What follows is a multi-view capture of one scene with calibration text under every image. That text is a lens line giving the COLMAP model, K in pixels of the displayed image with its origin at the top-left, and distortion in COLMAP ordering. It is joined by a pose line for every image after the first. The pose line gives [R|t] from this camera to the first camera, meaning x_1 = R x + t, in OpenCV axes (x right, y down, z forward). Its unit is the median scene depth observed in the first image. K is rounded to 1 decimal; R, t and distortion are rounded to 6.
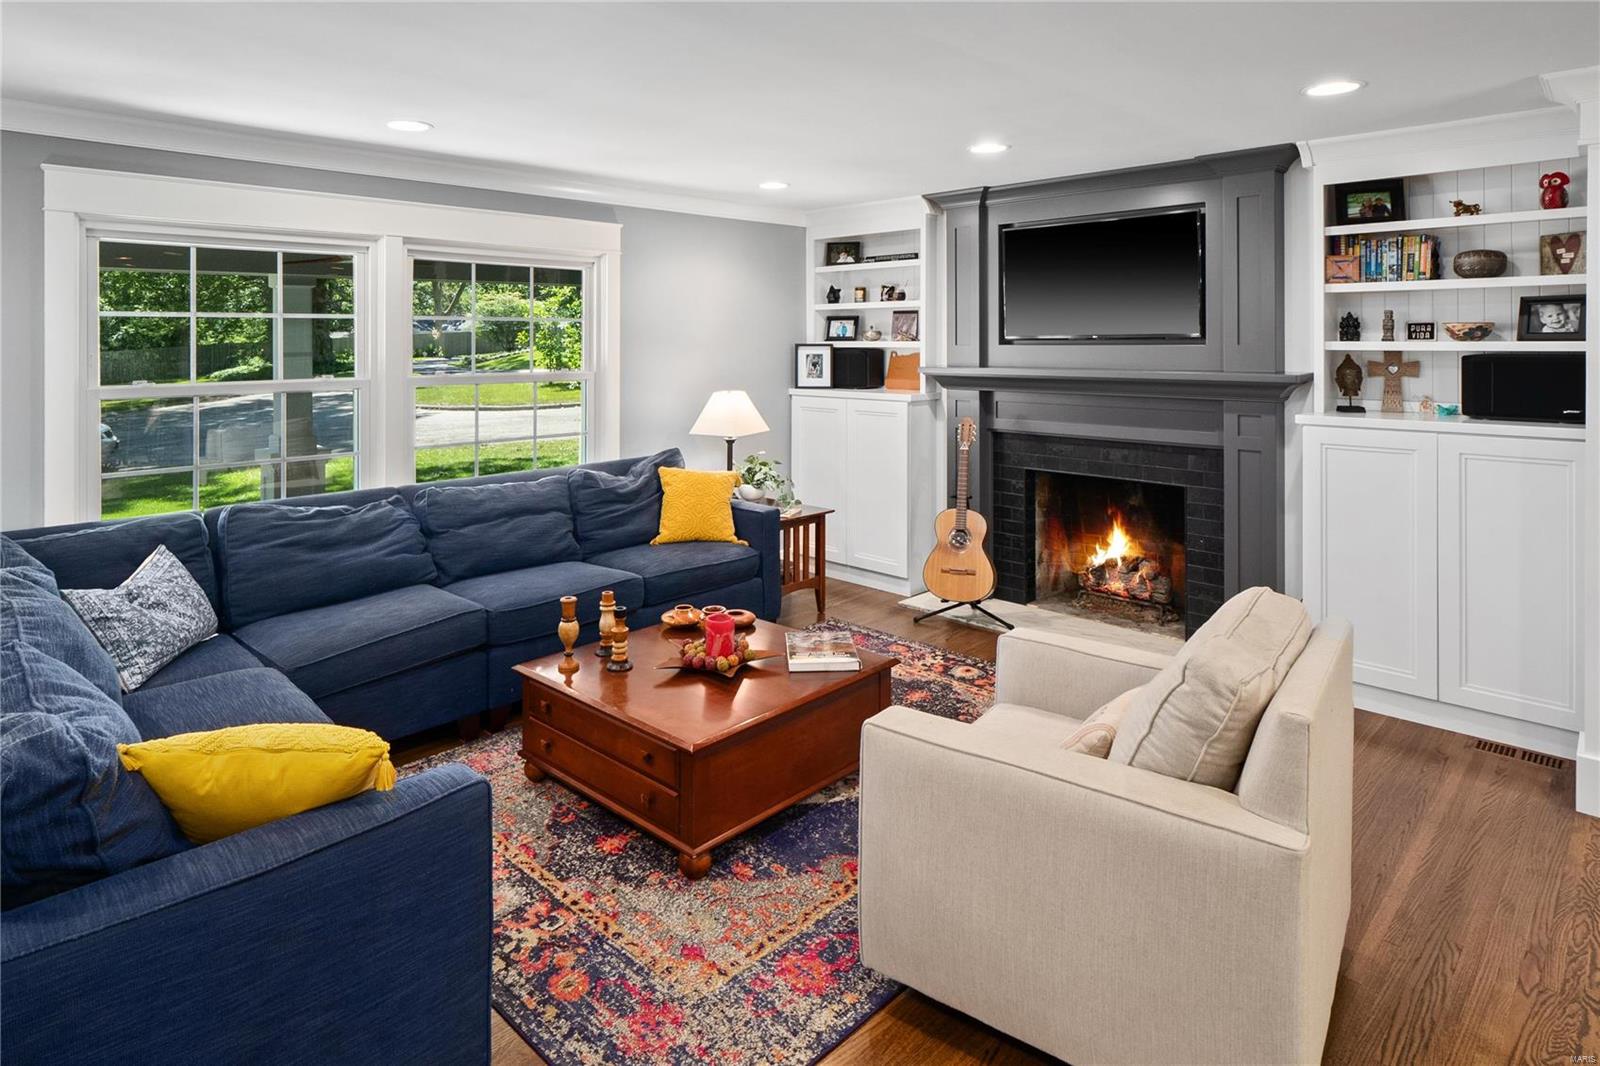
lens RADIAL K [[934.7, 0, 831.9], [0, 934.7, 351.4], [0, 0, 1]] dist [-0.000127, -0.002675]
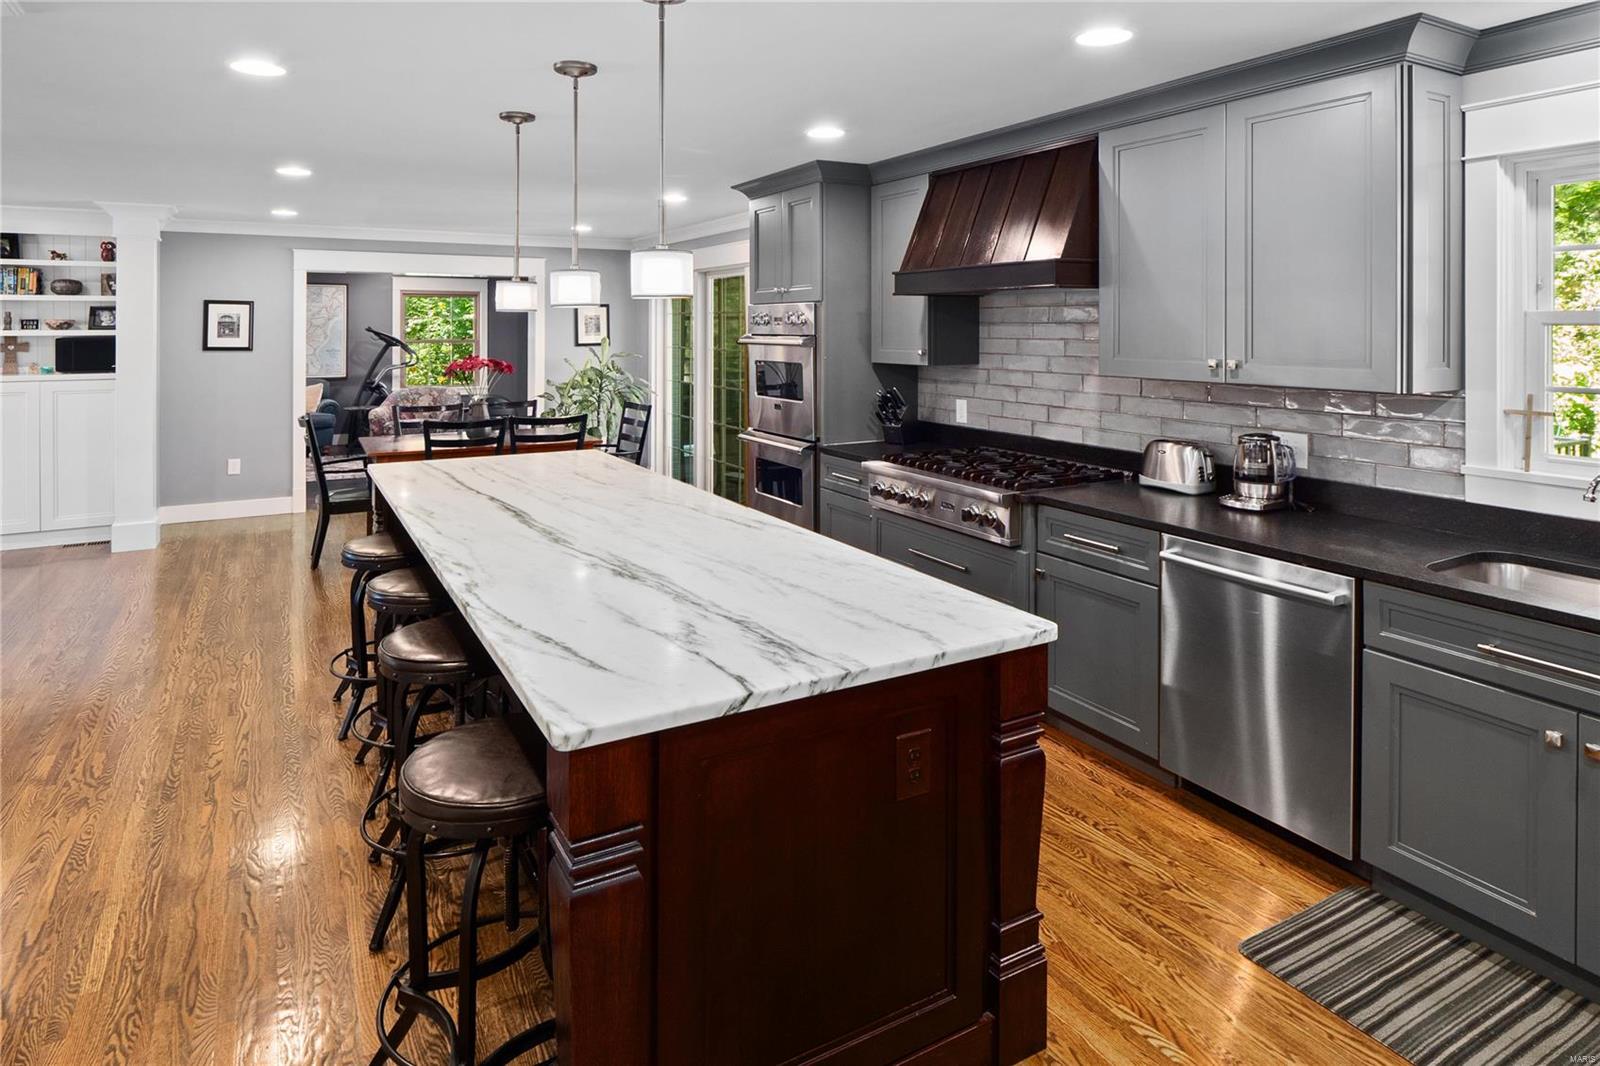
lens RADIAL K [[911.0, 0, 806.3], [0, 911.0, 316.1], [0, 0, 1]] dist [0.002732, 0.002417]
pose [[0.309807, 0.012539, 0.950717, -0.394767], [0.012440, 0.999774, -0.017240, 0.007181], [-0.950718, 0.017169, 0.309581, -0.660569]]
